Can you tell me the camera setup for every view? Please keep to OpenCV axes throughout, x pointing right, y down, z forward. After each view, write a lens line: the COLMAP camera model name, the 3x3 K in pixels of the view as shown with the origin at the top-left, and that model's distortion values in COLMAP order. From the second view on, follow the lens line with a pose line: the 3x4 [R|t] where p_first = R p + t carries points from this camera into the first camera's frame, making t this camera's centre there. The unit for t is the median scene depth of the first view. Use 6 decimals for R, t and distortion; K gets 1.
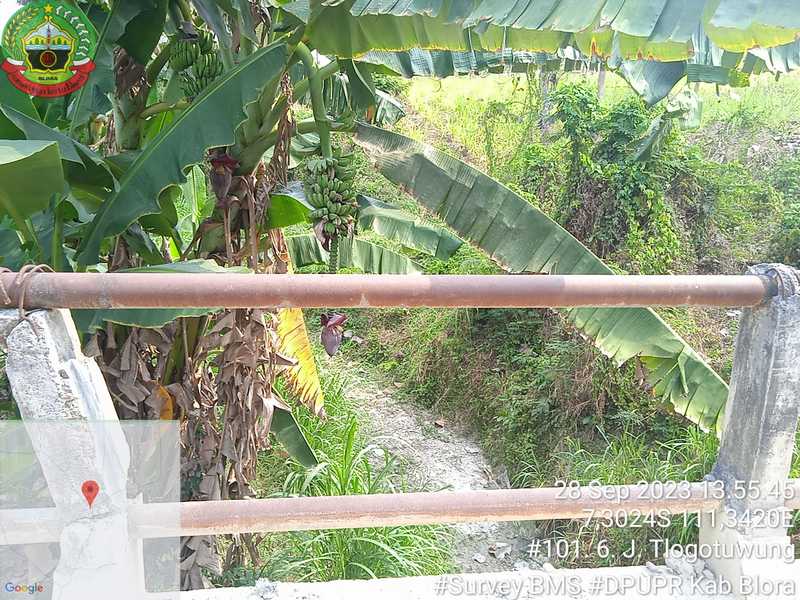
lens RADIAL K [[660.7, 0, 401.7], [0, 660.7, 296.8], [0, 0, 1]] dist [0.059831, -0.065050]
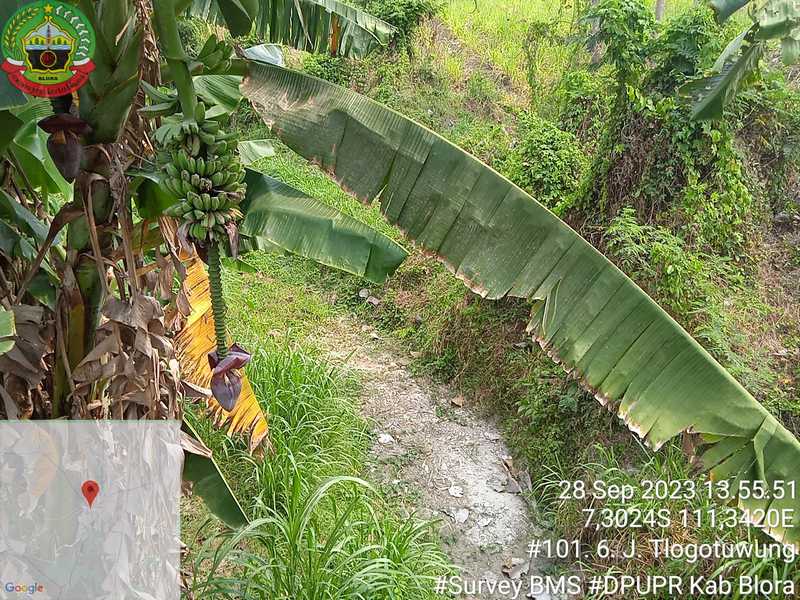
lens RADIAL K [[660.7, 0, 397.2], [0, 660.7, 301.1], [0, 0, 1]] dist [0.059831, -0.065050]
pose [[0.996896, -0.000641, -0.078729, 0.059847], [0.008885, 0.994495, 0.104404, -0.046271], [0.078228, -0.104779, 0.991414, 0.166940]]
